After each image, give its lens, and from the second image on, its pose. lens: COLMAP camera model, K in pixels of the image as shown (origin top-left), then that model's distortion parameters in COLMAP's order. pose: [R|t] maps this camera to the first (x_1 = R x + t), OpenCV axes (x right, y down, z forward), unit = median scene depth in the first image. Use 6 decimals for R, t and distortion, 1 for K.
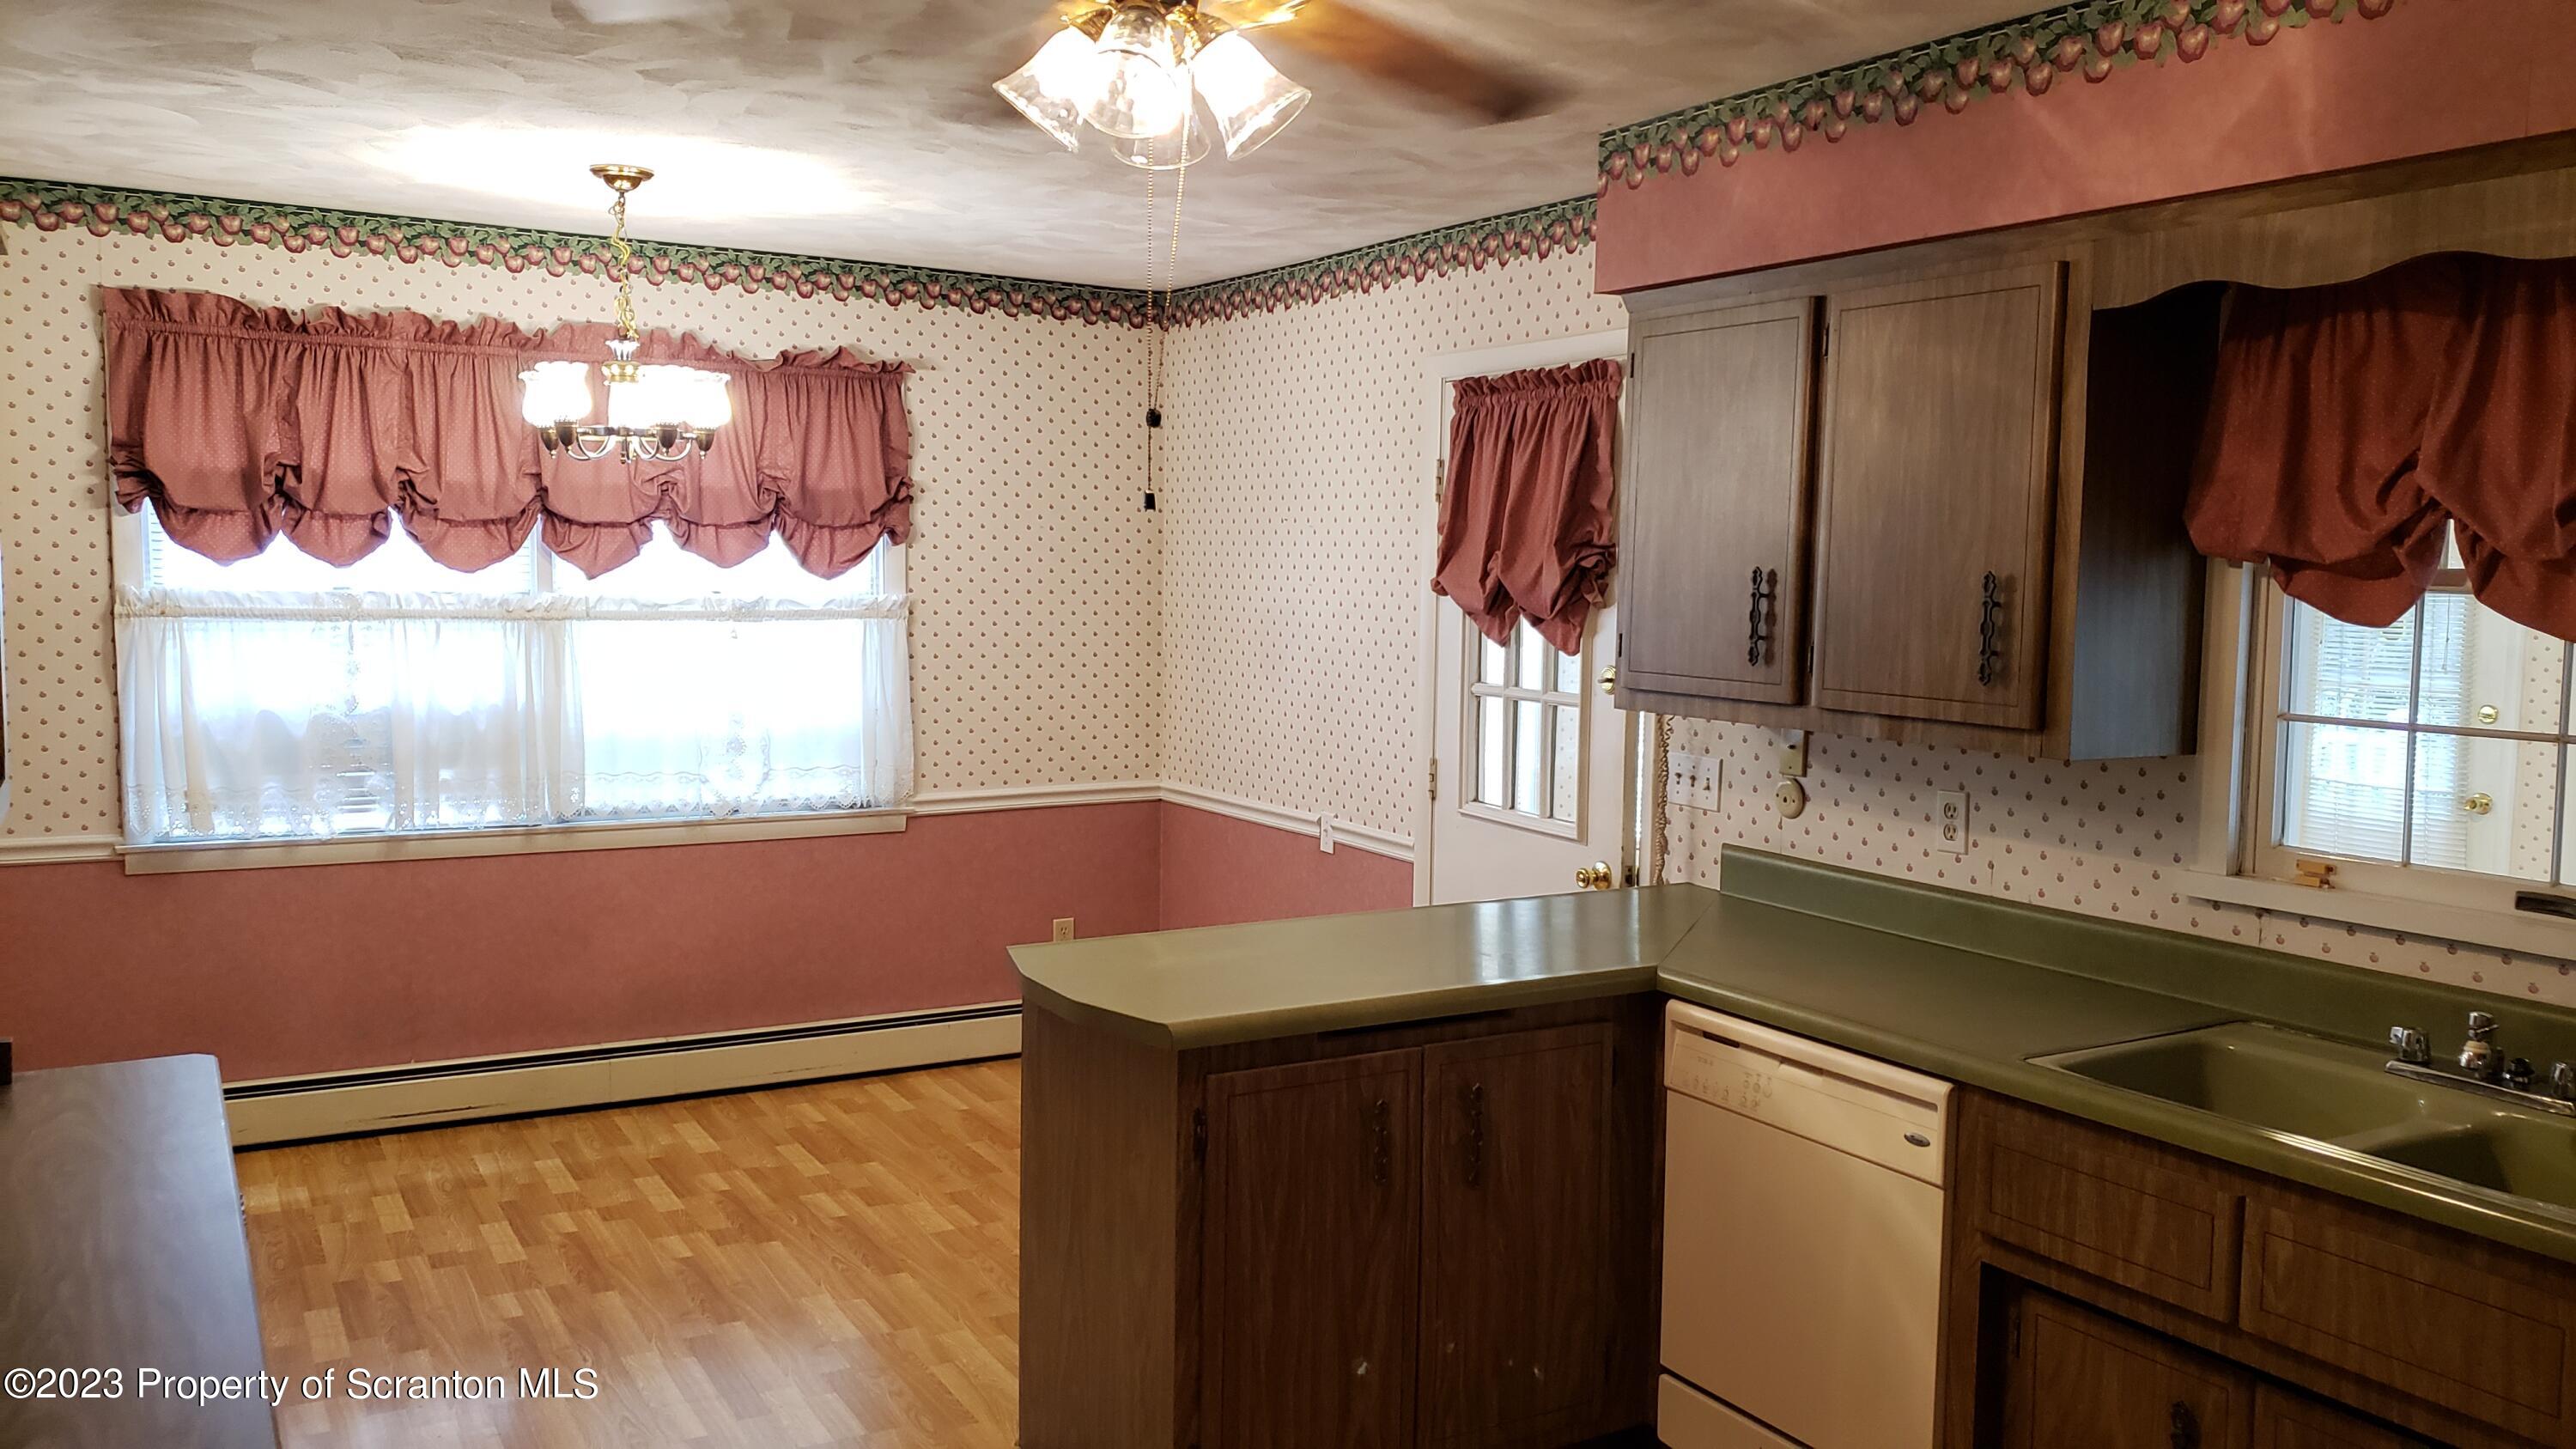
lens RADIAL K [[1977.0, 0, 1290.0], [0, 1977.0, 710.5], [0, 0, 1]] dist [0.096822, -0.211814]
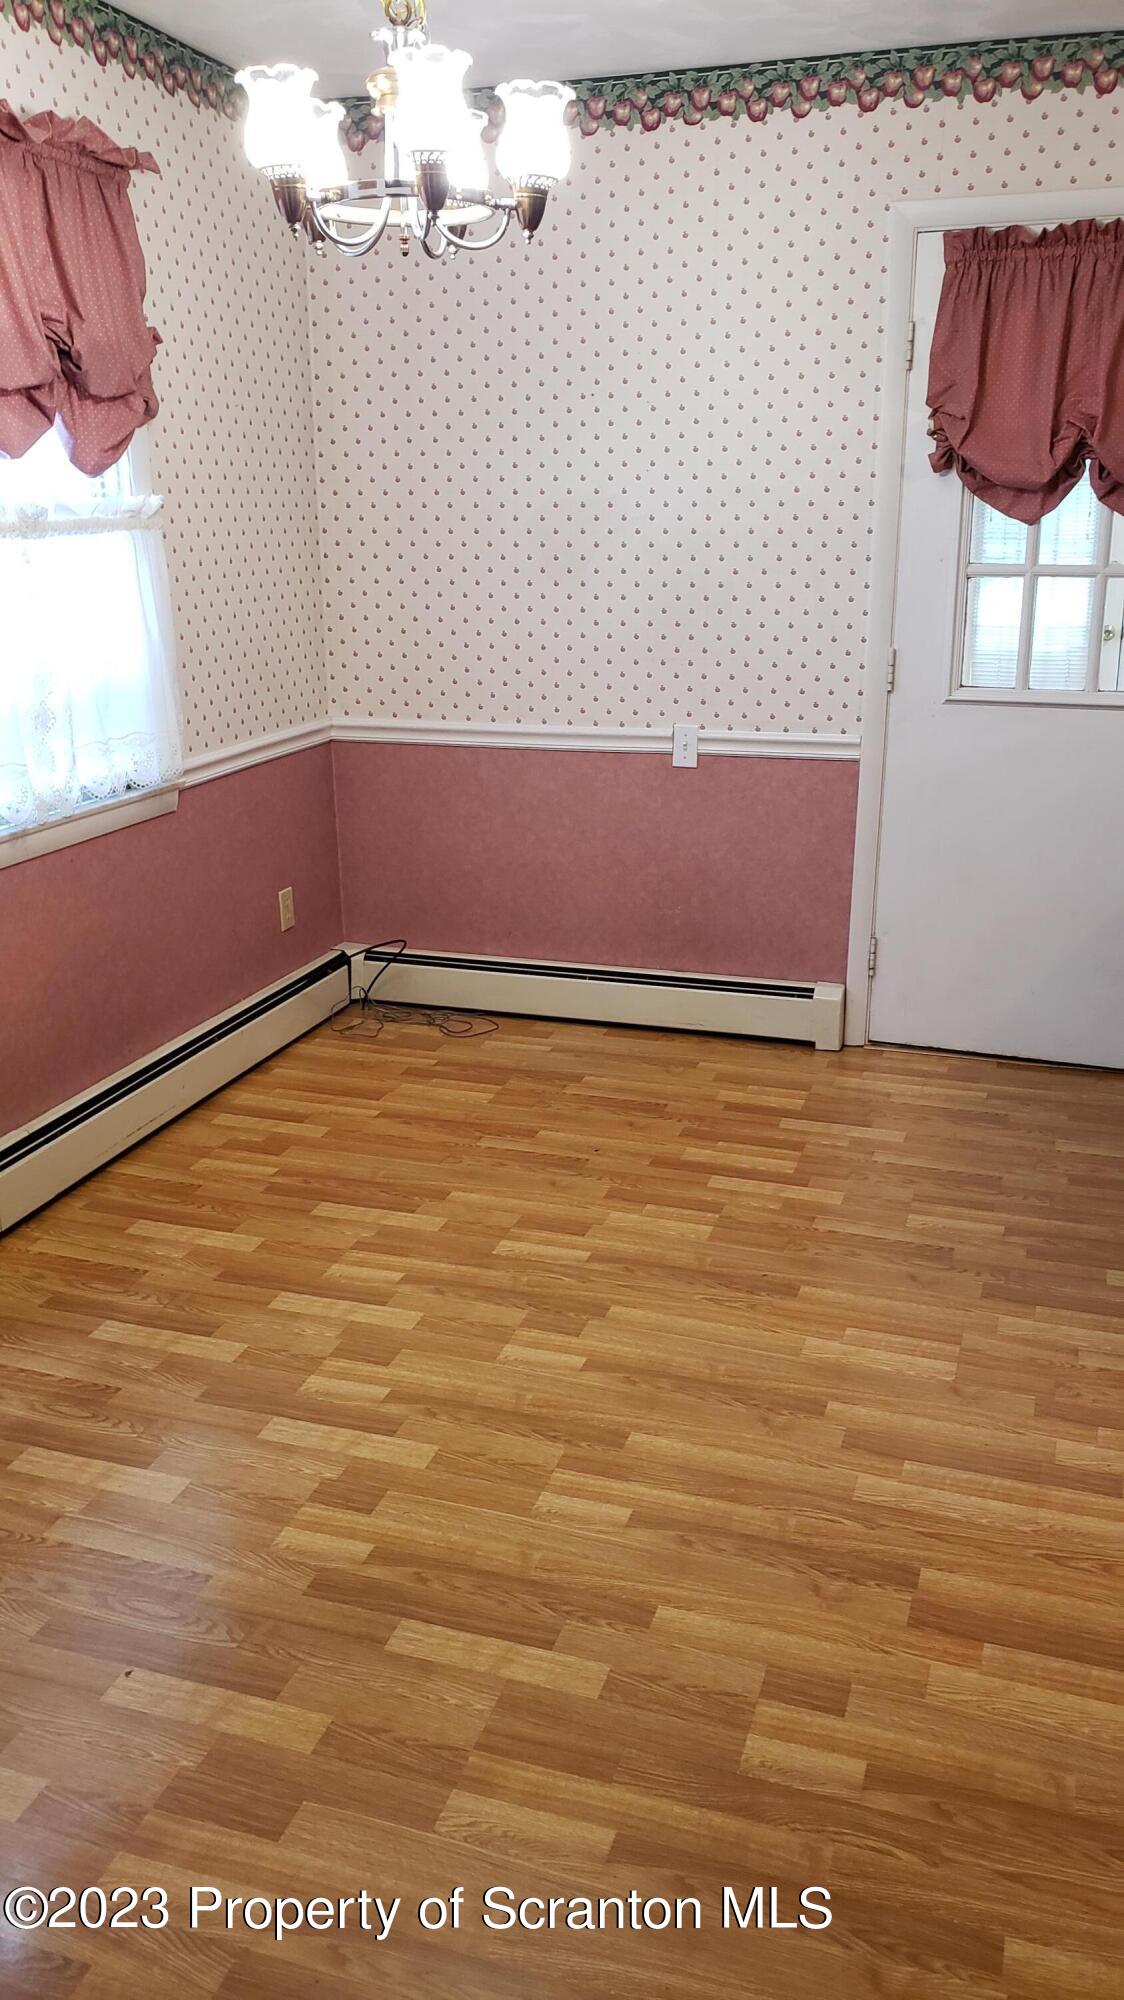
lens RADIAL K [[1534.7, 0, 546.0], [0, 1534.7, 1024.5], [0, 0, 1]] dist [0.096822, -0.211814]
pose [[0.747074, -0.233584, 0.622350, -0.749108], [0.071575, 0.959052, 0.274038, -0.025179], [-0.660877, -0.160182, 0.733201, 0.663239]]
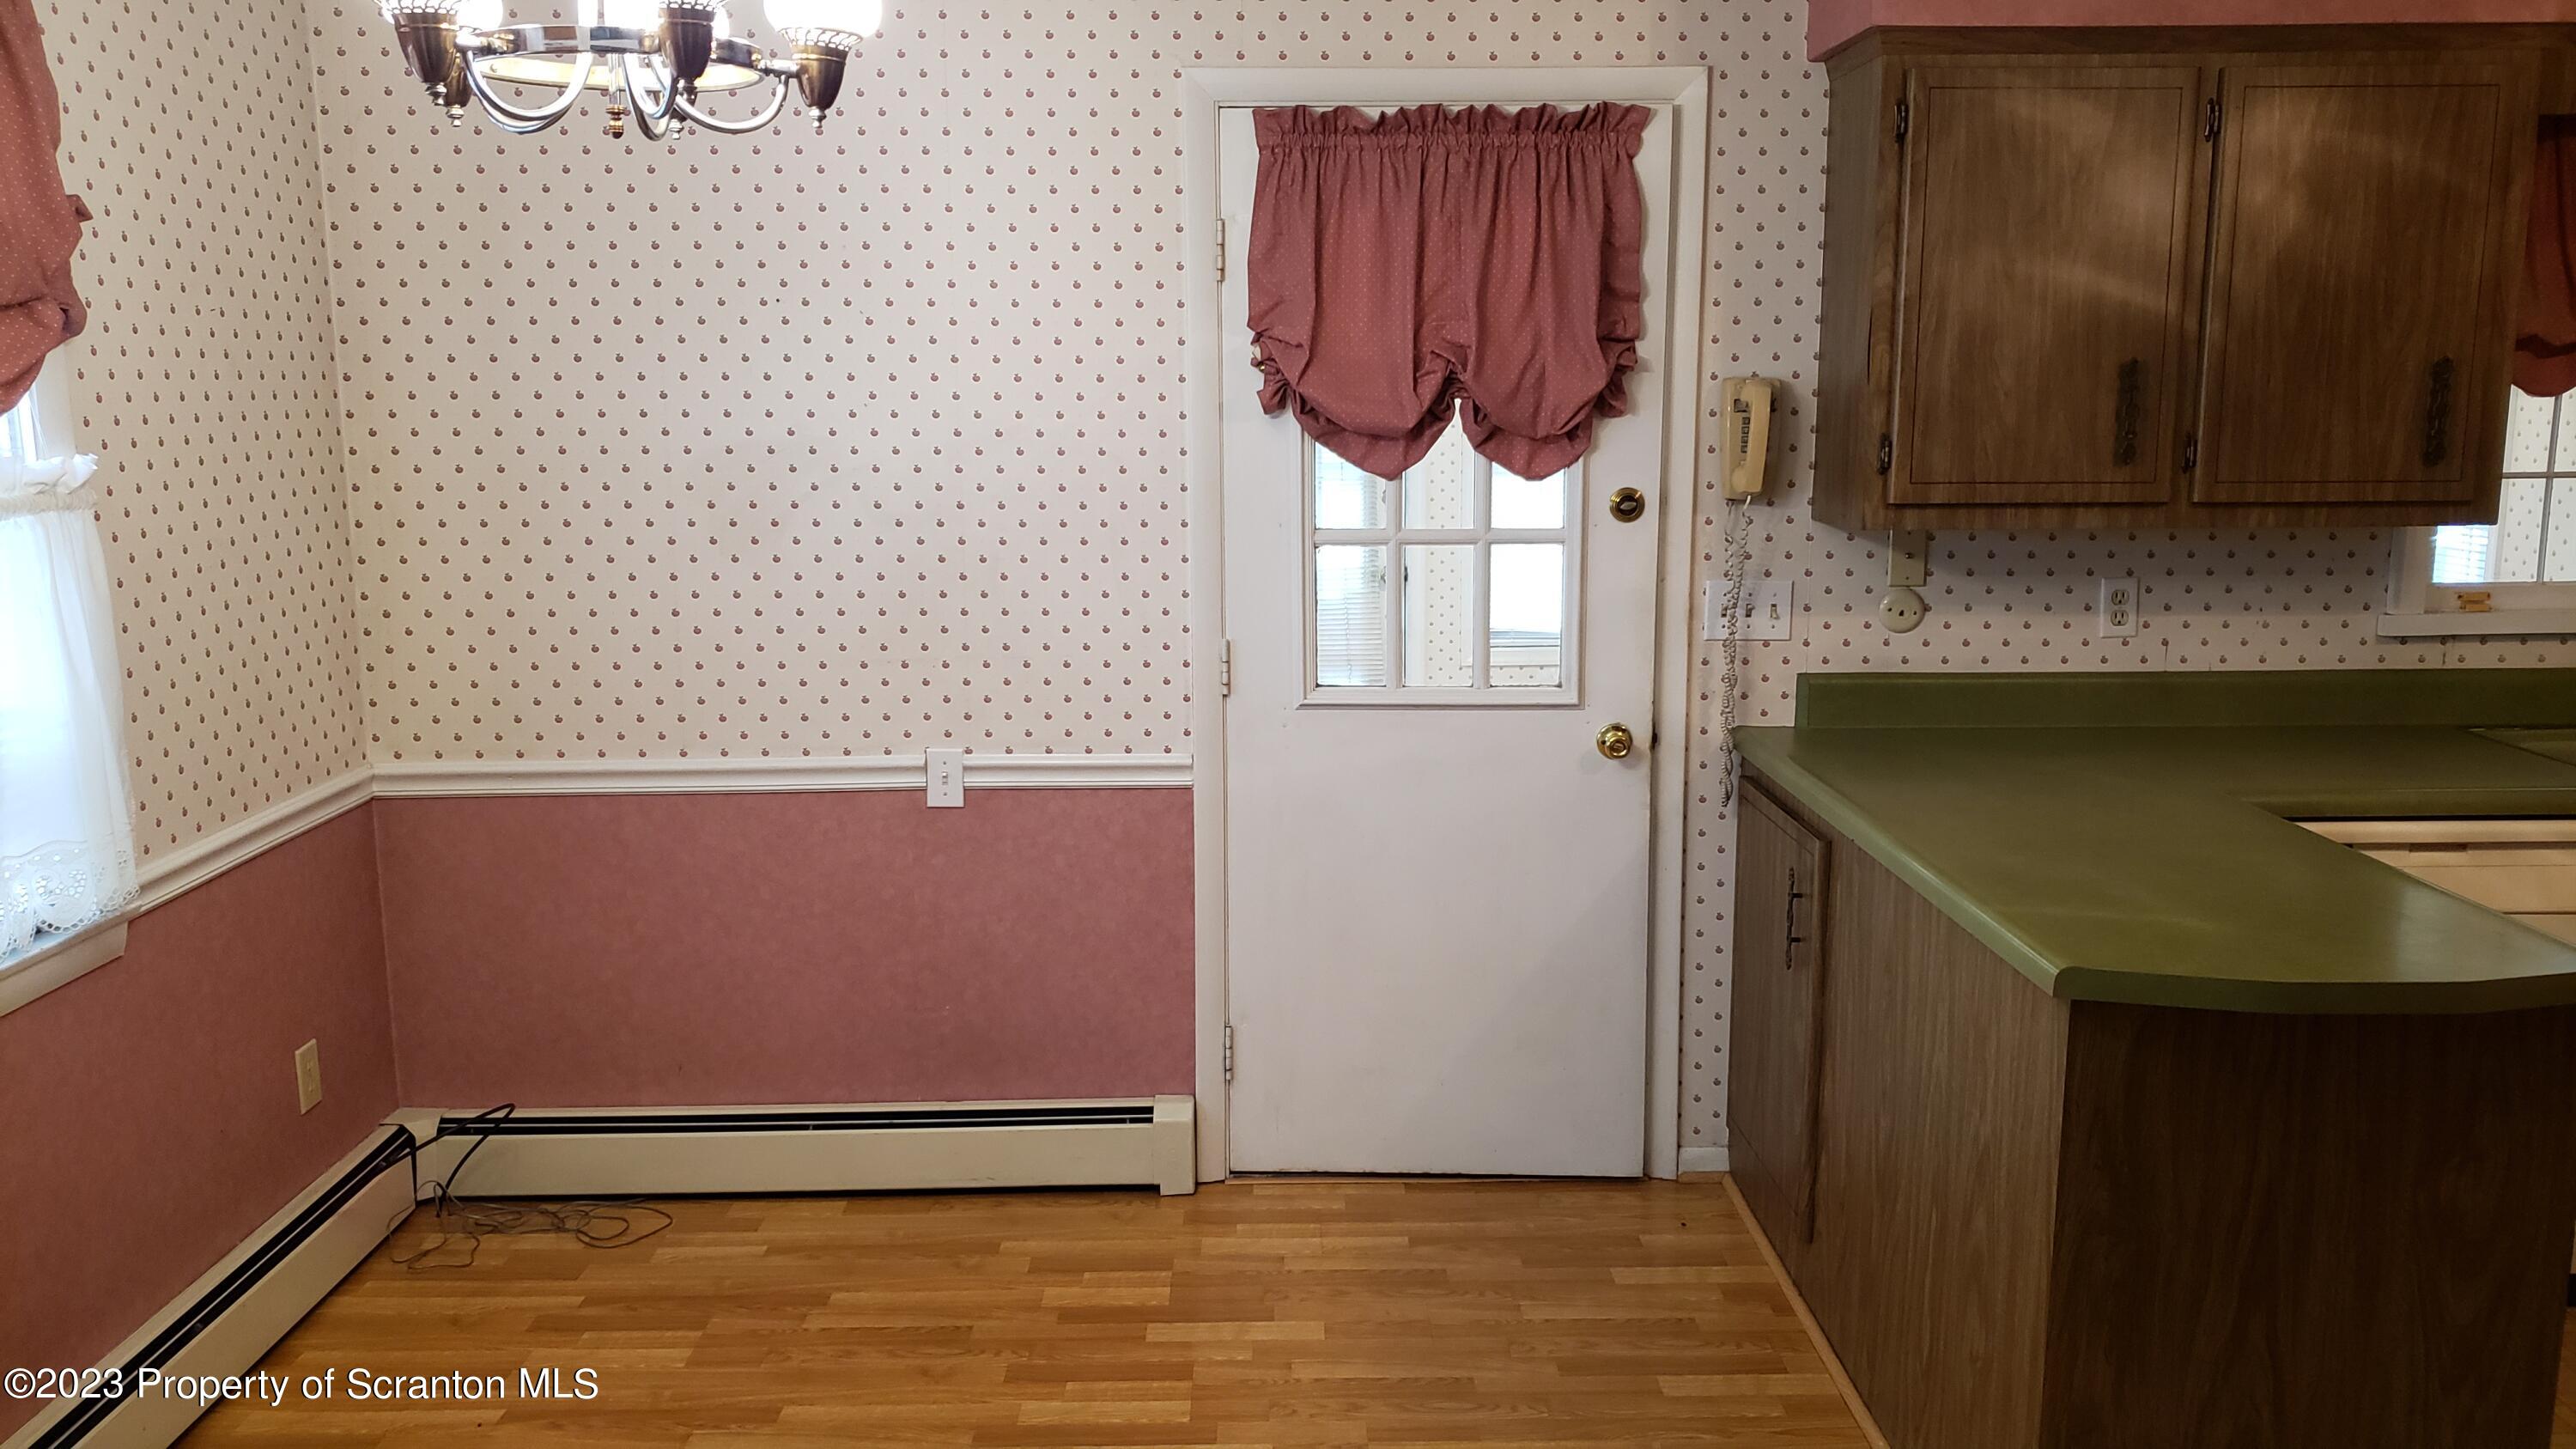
lens RADIAL K [[2003.5, 0, 1287.1], [0, 2003.5, 727.4], [0, 0, 1]] dist [0.011117, -0.002158]
pose [[0.480901, -0.168208, 0.860489, -0.711900], [0.079733, 0.985748, 0.148133, -0.065020], [-0.873142, -0.002628, 0.487459, 0.798656]]
